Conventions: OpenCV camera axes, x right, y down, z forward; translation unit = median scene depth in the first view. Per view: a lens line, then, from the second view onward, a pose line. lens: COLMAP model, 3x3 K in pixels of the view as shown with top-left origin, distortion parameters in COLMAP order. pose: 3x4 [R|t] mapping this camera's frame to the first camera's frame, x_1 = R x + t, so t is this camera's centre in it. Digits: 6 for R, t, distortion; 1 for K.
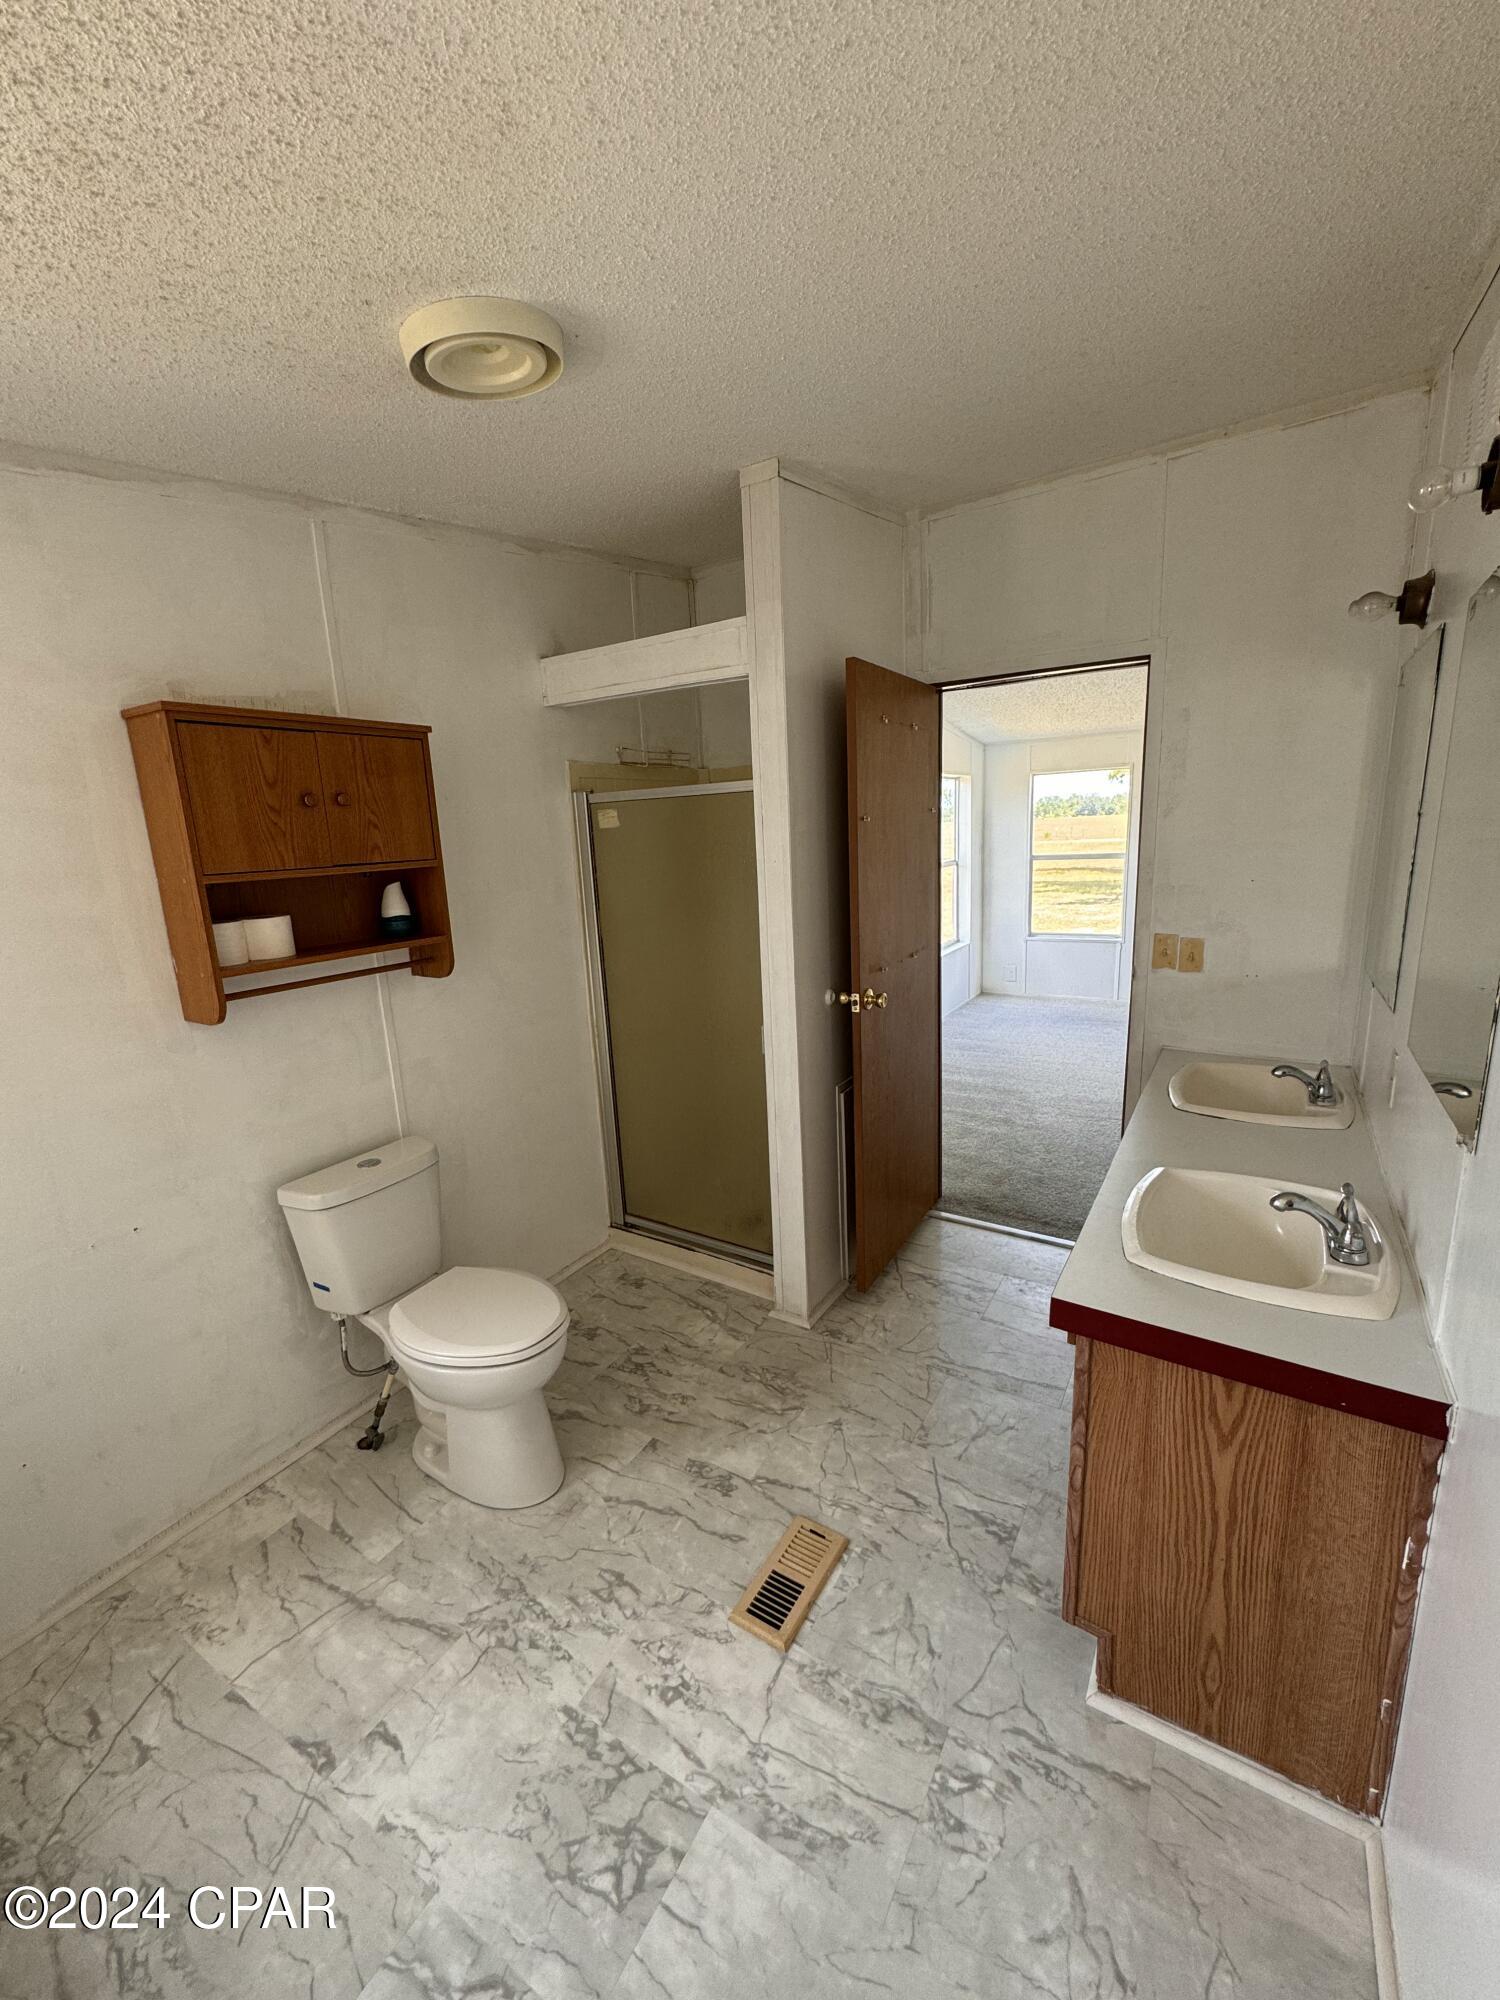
lens RADIAL K [[800.0, 0, 750.0], [0, 800.0, 1000.0], [0, 0, 1]] dist [-0.001337, -0.000074]
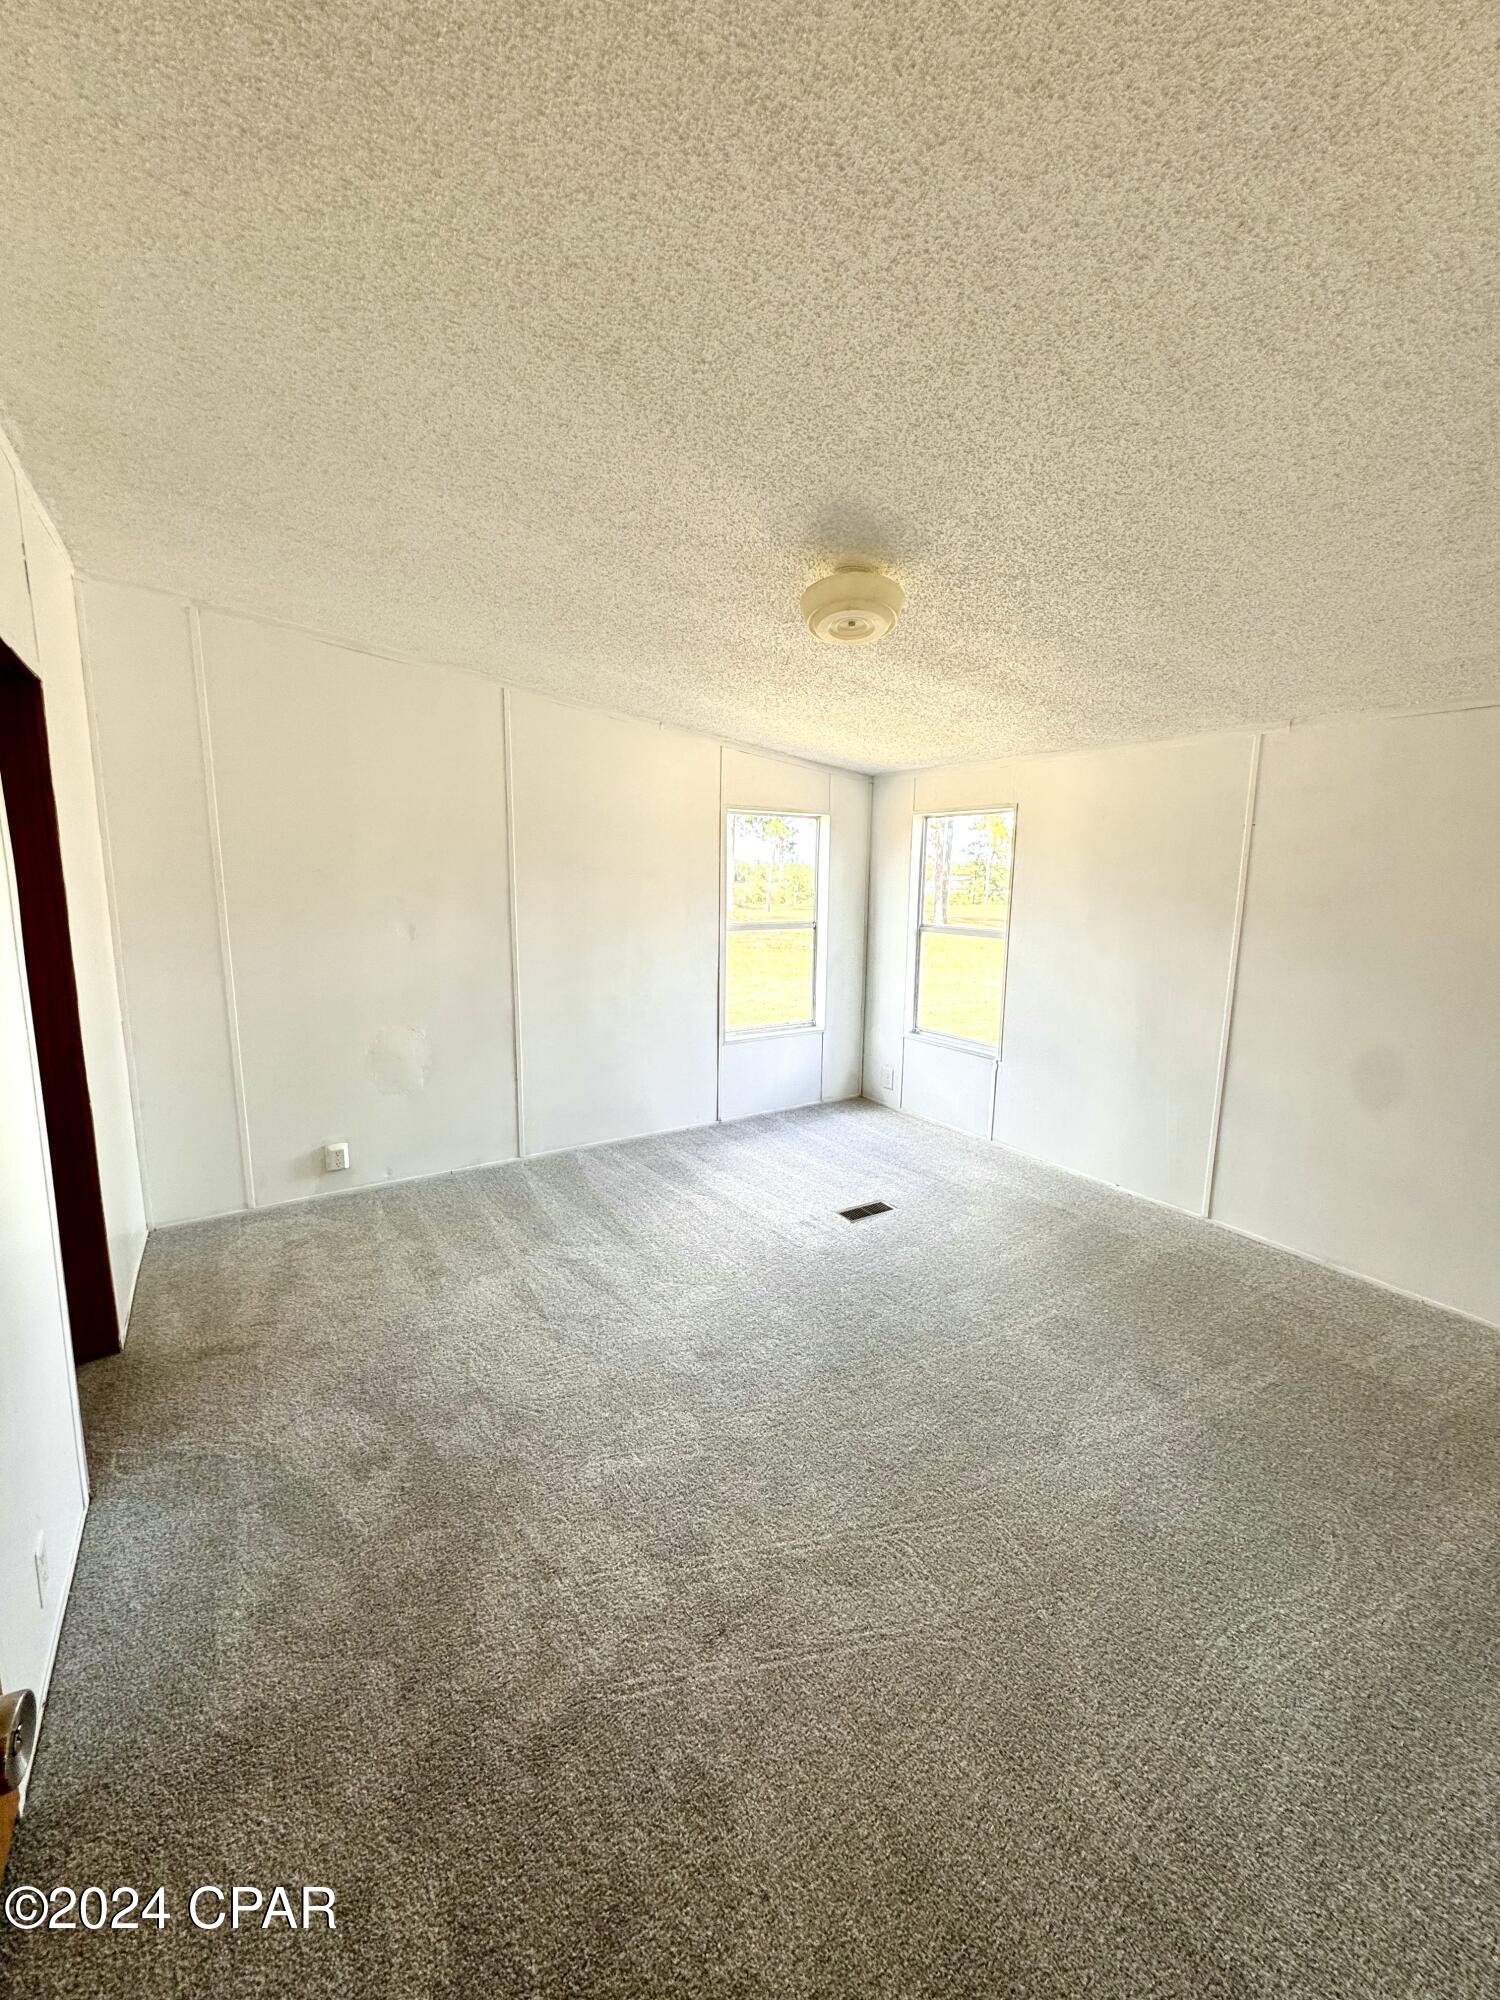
lens RADIAL K [[800.0, 0, 750.0], [0, 800.0, 1000.0], [0, 0, 1]] dist [-0.001337, -0.000074]
pose [[0.904723, 0.125967, -0.406951, 0.519254], [-0.143949, 0.989490, -0.013737, -0.078825], [0.400943, 0.071008, 0.913347, 0.264542]]
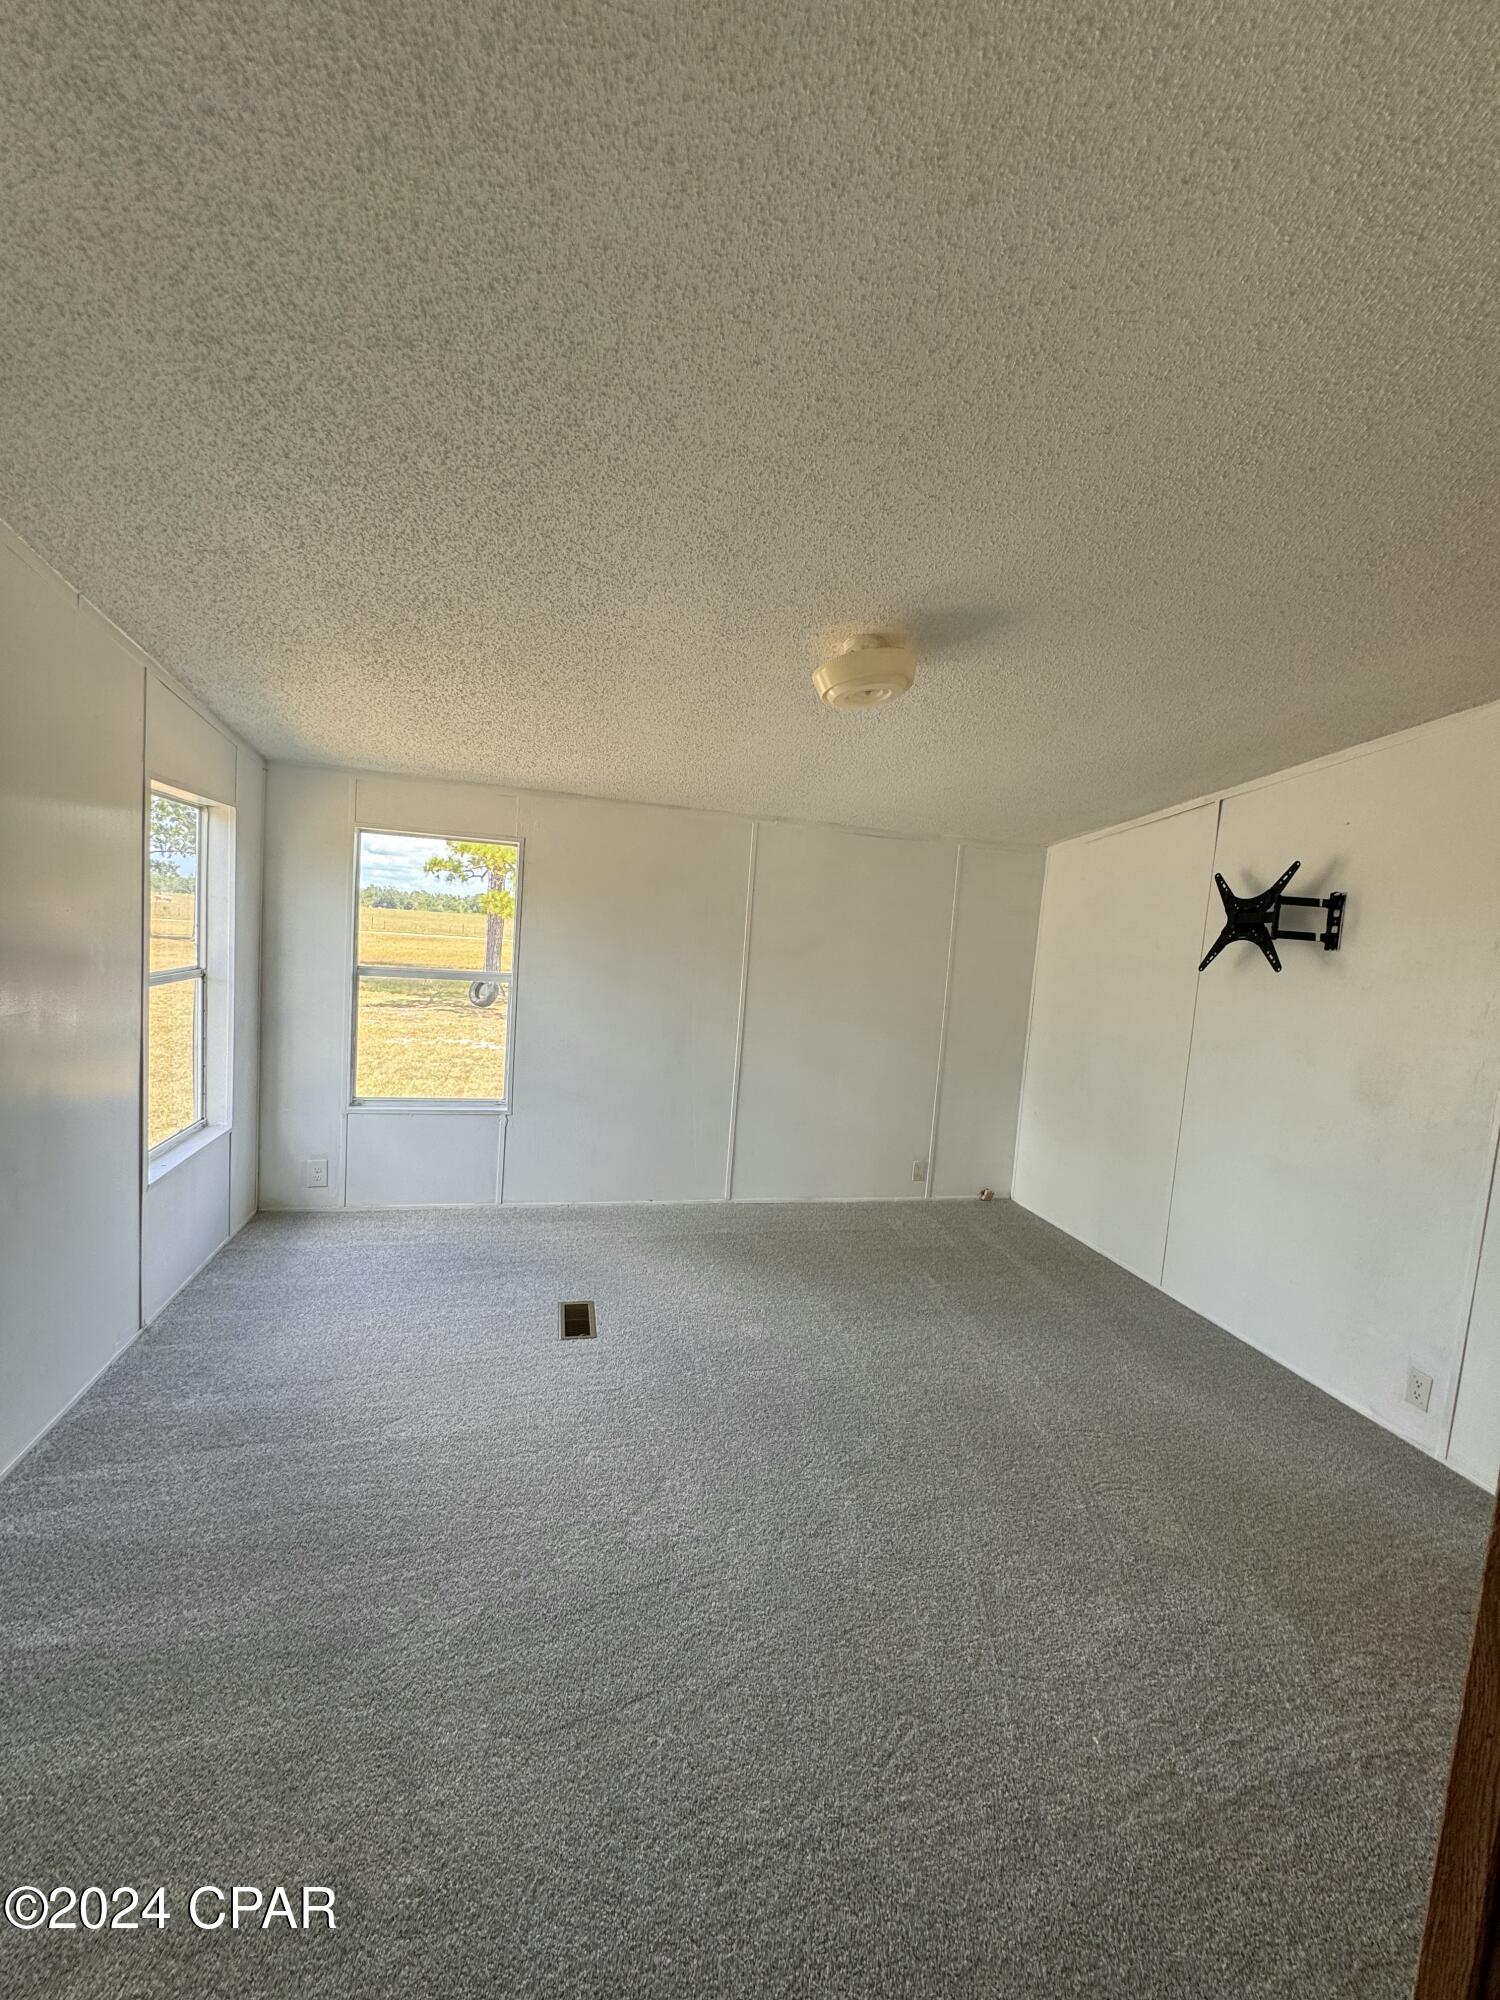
lens RADIAL K [[800.0, 0, 750.0], [0, 800.0, 1000.0], [0, 0, 1]] dist [-0.001337, -0.000074]
pose [[0.679298, 0.032942, 0.733123, 0.122946], [0.050814, 0.994483, -0.091769, -0.089248], [-0.732101, 0.099591, 0.673876, 0.404496]]
